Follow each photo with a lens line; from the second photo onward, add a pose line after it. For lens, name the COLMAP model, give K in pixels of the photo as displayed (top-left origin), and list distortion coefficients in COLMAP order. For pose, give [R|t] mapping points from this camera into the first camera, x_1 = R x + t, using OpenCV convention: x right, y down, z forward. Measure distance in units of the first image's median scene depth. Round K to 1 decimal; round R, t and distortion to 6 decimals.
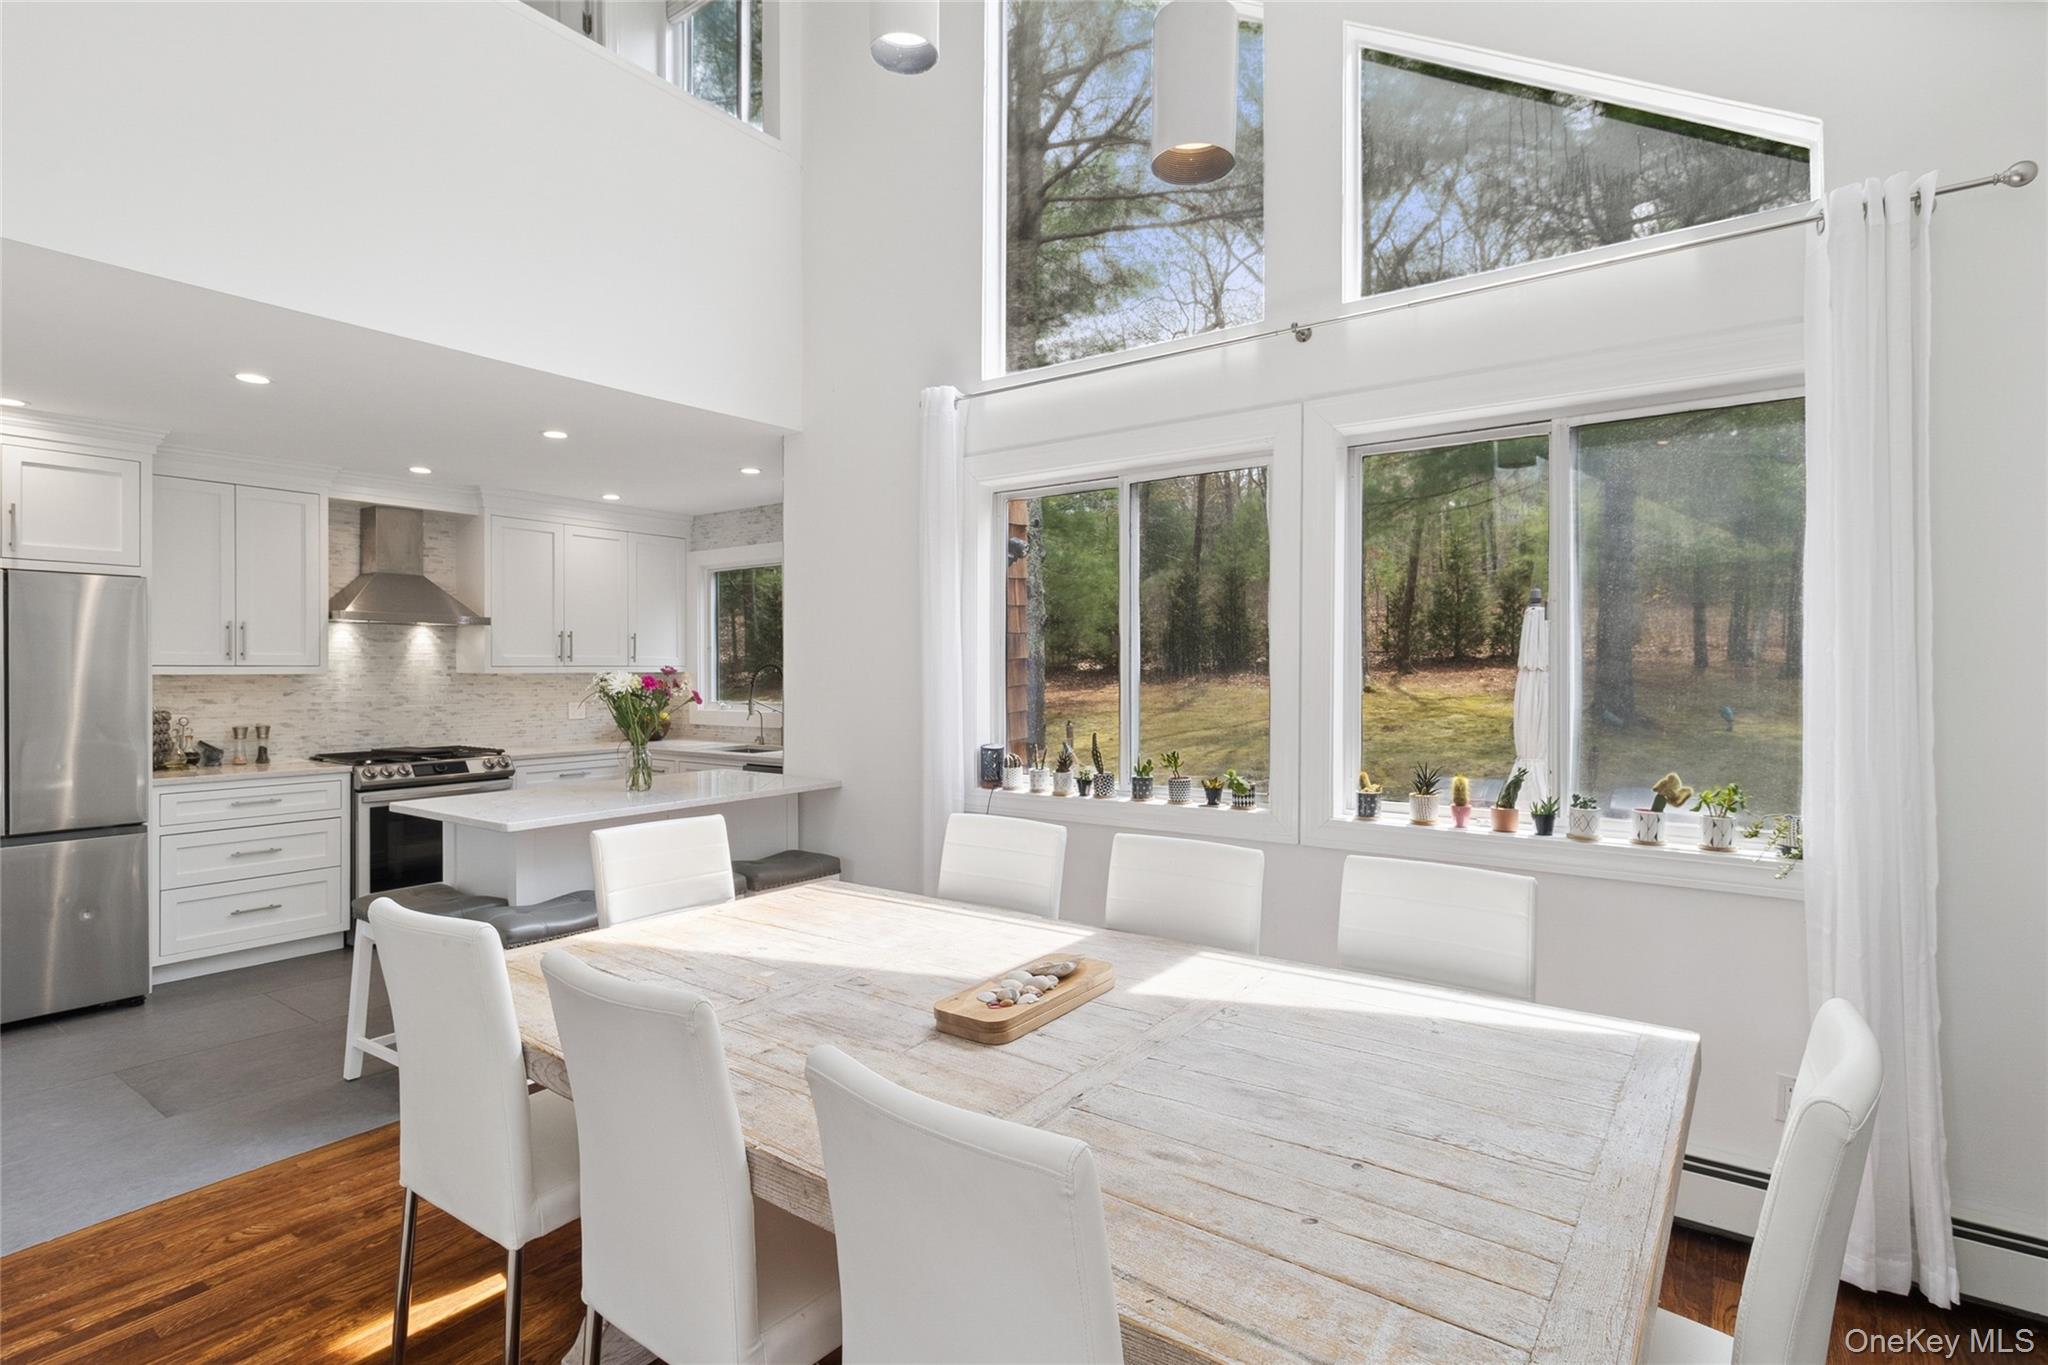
lens RADIAL K [[979.6, 0, 1032.2], [0, 979.6, 670.7], [0, 0, 1]] dist [0.002193, 0.000014]
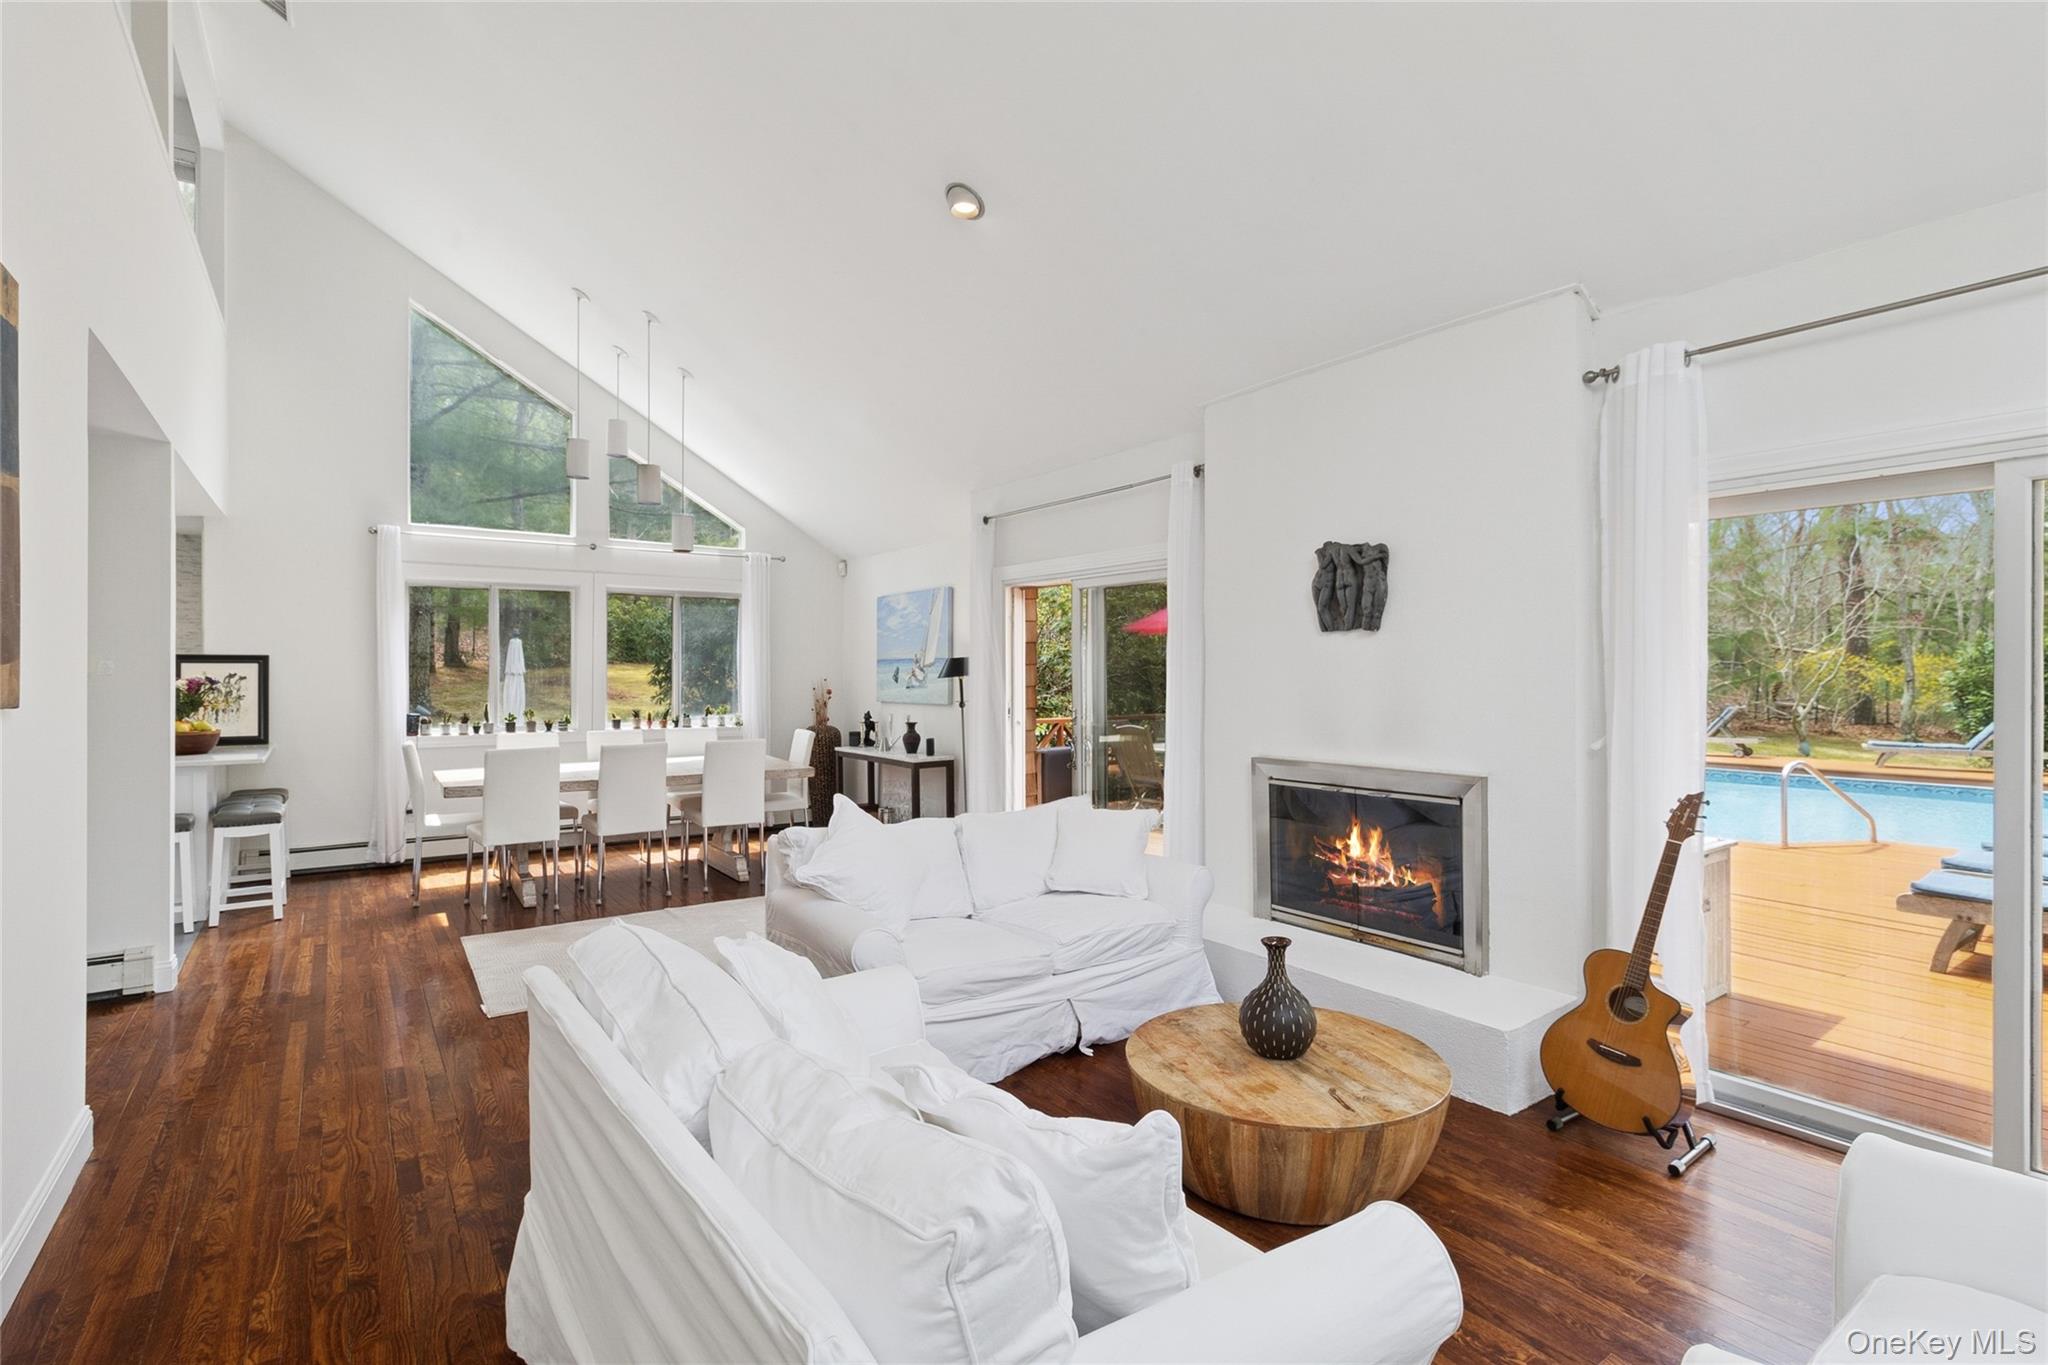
lens RADIAL K [[979.6, 0, 1032.2], [0, 979.6, 670.7], [0, 0, 1]] dist [0.002193, 0.000014]
pose [[0.323095, 0.002739, 0.946362, -1.125467], [0.000970, 0.999994, -0.003226, -0.000685], [-0.946366, 0.001960, 0.323091, -0.591010]]
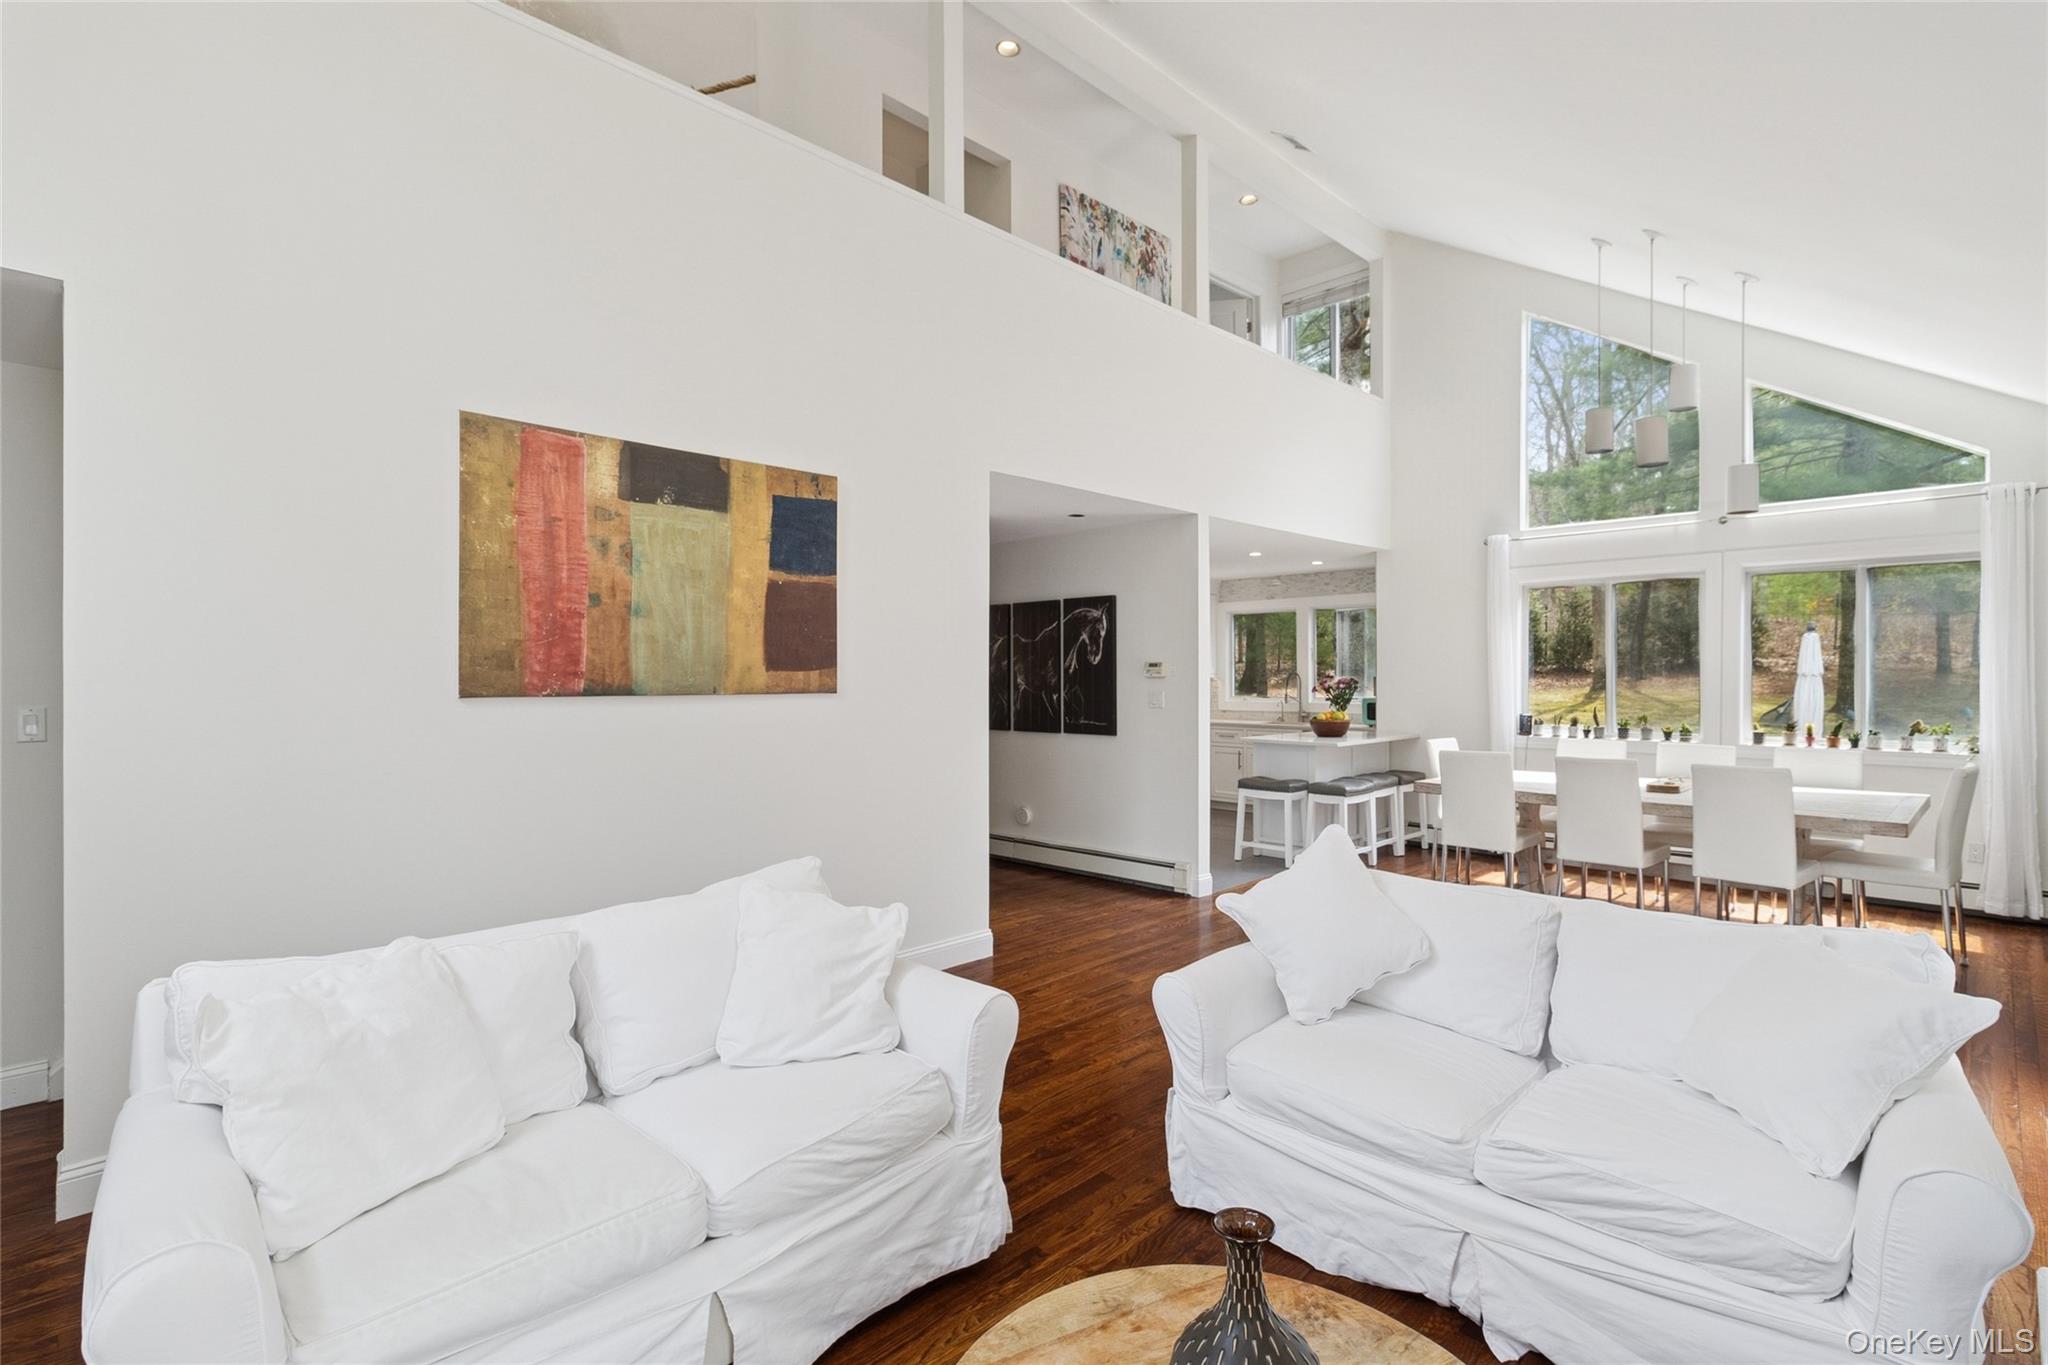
lens RADIAL K [[955.7, 0, 1032.6], [0, 955.7, 675.6], [0, 0, 1]] dist [0.002864, 0.000257]
pose [[0.986640, -0.001189, -0.162912, -0.543667], [0.000920, 0.999998, -0.001726, 0.000725], [0.162914, 0.001553, 0.986639, -0.820474]]
